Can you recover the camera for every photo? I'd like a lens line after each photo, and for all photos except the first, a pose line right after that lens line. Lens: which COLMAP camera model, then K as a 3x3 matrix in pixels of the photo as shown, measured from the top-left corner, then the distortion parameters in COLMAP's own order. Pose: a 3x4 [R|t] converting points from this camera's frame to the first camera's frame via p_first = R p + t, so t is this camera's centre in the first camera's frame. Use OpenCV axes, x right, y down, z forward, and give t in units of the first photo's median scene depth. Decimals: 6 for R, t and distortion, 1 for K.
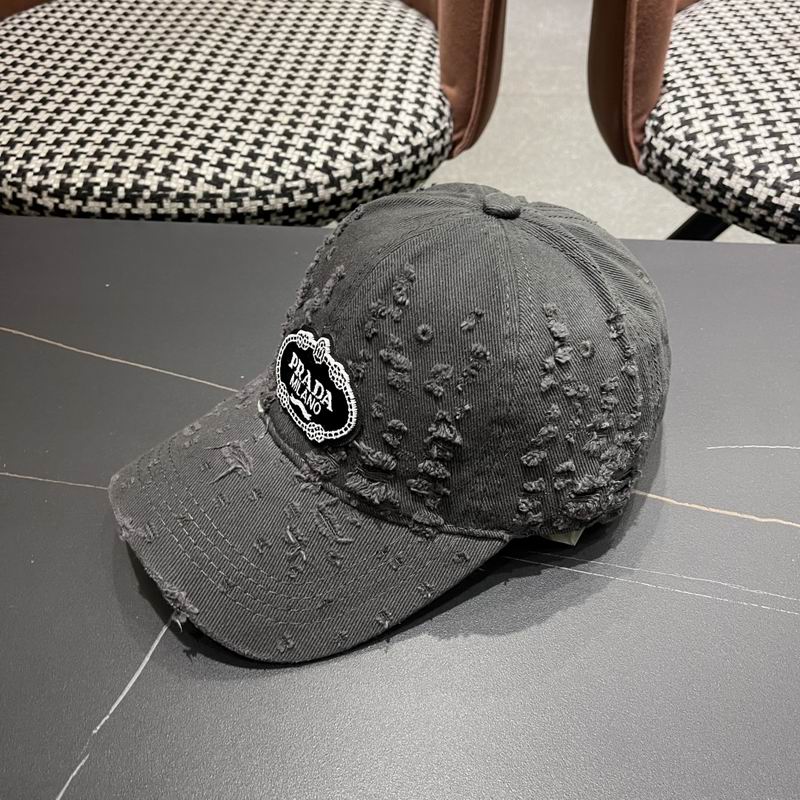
lens RADIAL K [[845.4, 0, 399.5], [0, 845.4, 408.4], [0, 0, 1]] dist [0.016204, 0.000000]
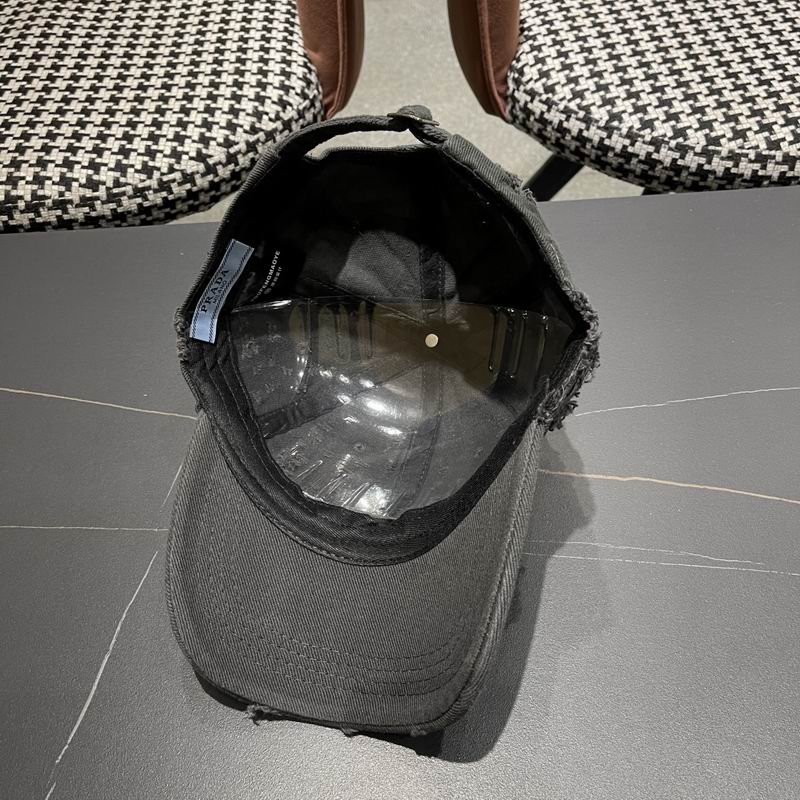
lens RADIAL K [[845.4, 0, 406.3], [0, 845.4, 403.3], [0, 0, 1]] dist [0.016204, 0.000000]
pose [[0.988404, -0.128124, 0.081496, 0.035436], [0.117074, 0.984795, 0.128347, -0.093720], [-0.096701, -0.117317, 0.988375, -0.055005]]
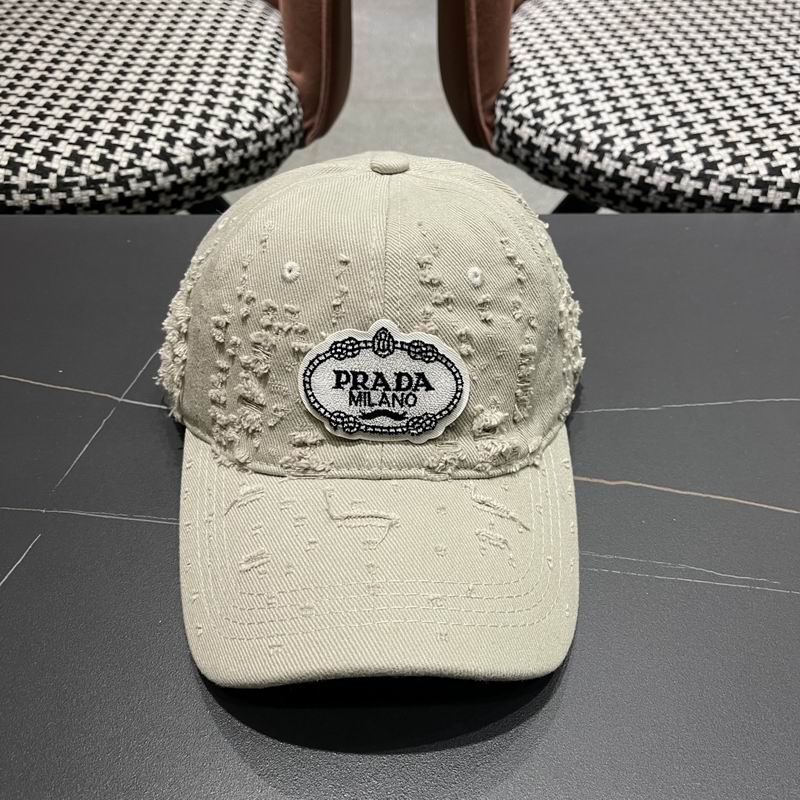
lens RADIAL K [[845.4, 0, 402.9], [0, 845.4, 395.5], [0, 0, 1]] dist [0.016204, 0.000000]
pose [[0.992504, -0.057479, 0.107852, 0.059460], [0.061478, 0.997525, -0.034125, 0.031911], [-0.105624, 0.040500, 0.993581, 0.044057]]
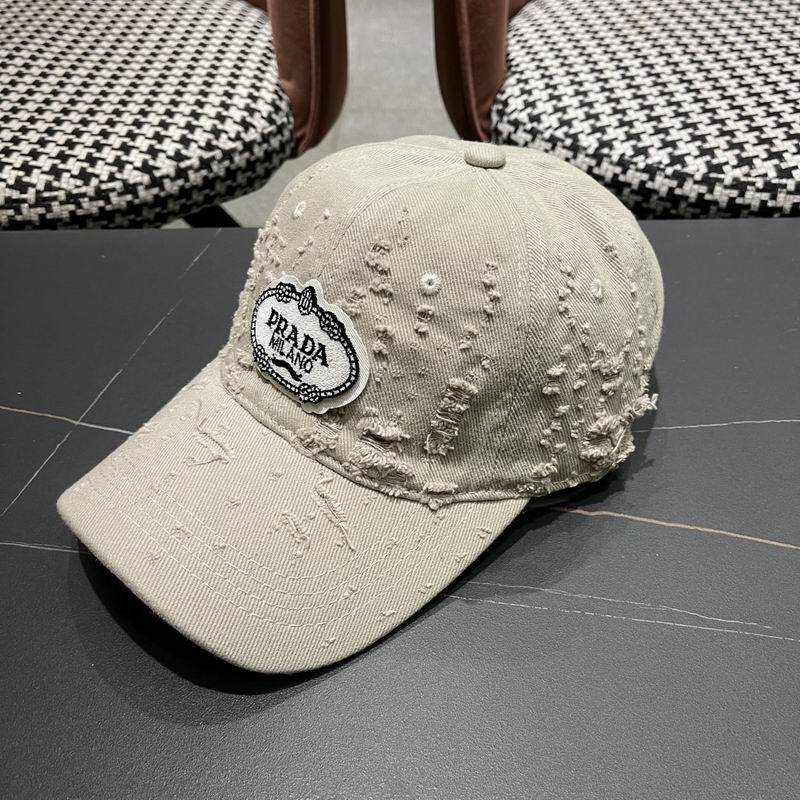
lens RADIAL K [[845.4, 0, 396.6], [0, 845.4, 394.0], [0, 0, 1]] dist [0.016204, 0.000000]
pose [[0.996345, -0.060783, 0.060013, 0.112699], [0.063783, 0.996740, -0.049411, 0.023993], [-0.056815, 0.053058, 0.996974, 0.079049]]
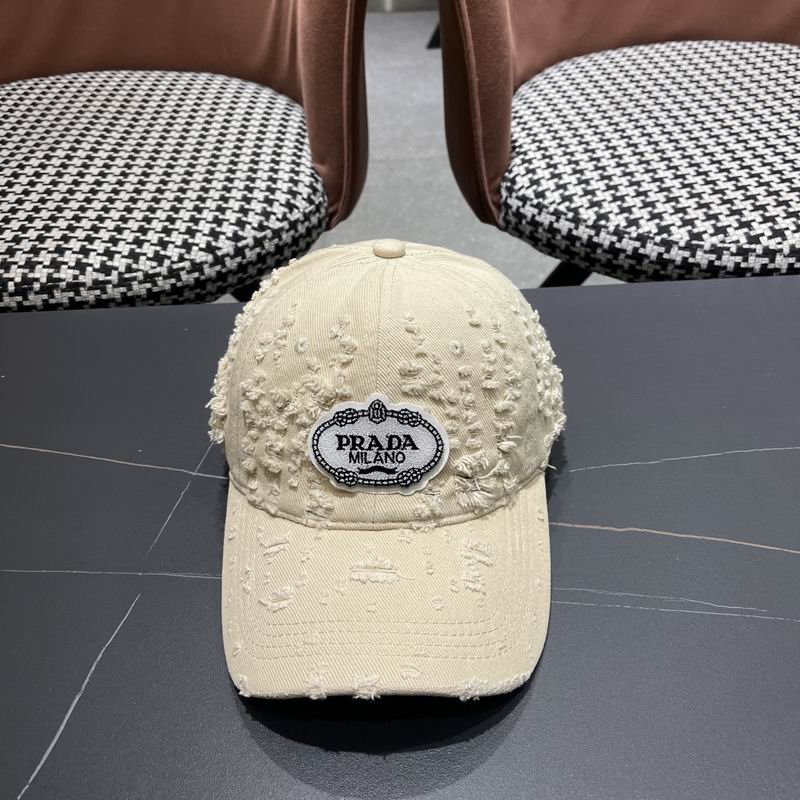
lens RADIAL K [[845.4, 0, 400.5], [0, 845.4, 402.7], [0, 0, 1]] dist [0.016204, 0.000000]
pose [[0.990689, -0.097213, 0.095319, 0.030352], [0.104025, 0.992157, -0.069312, 0.007686], [-0.087834, 0.078582, 0.993031, -0.062116]]
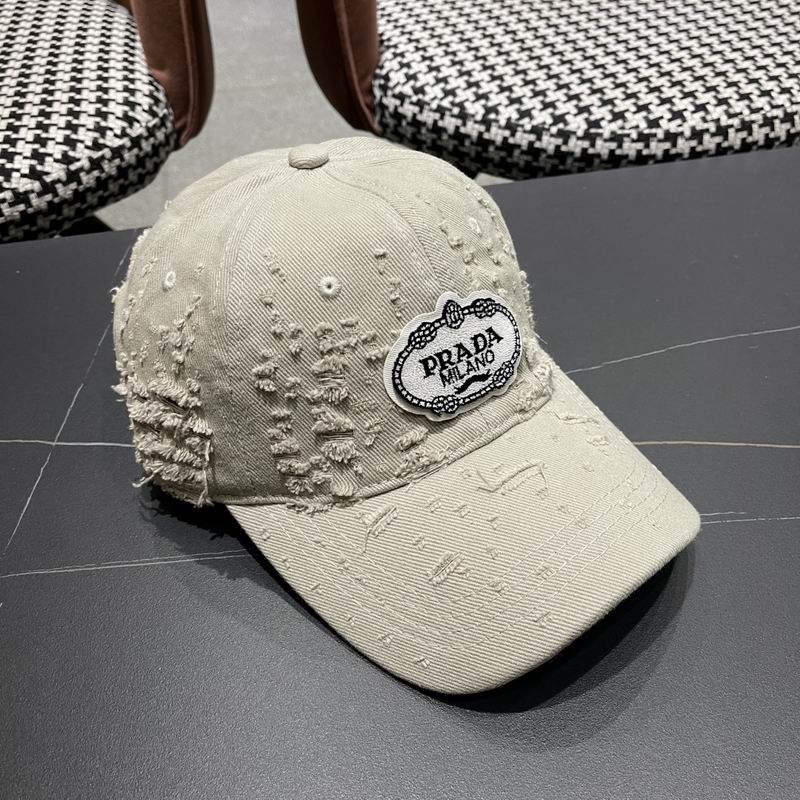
lens RADIAL K [[845.4, 0, 415.9], [0, 845.4, 402.8], [0, 0, 1]] dist [0.016204, 0.000000]
pose [[0.941517, -0.214154, 0.260161, 0.005110], [0.216774, 0.976038, 0.018933, 0.015491], [-0.257981, 0.038570, 0.965380, 0.060973]]
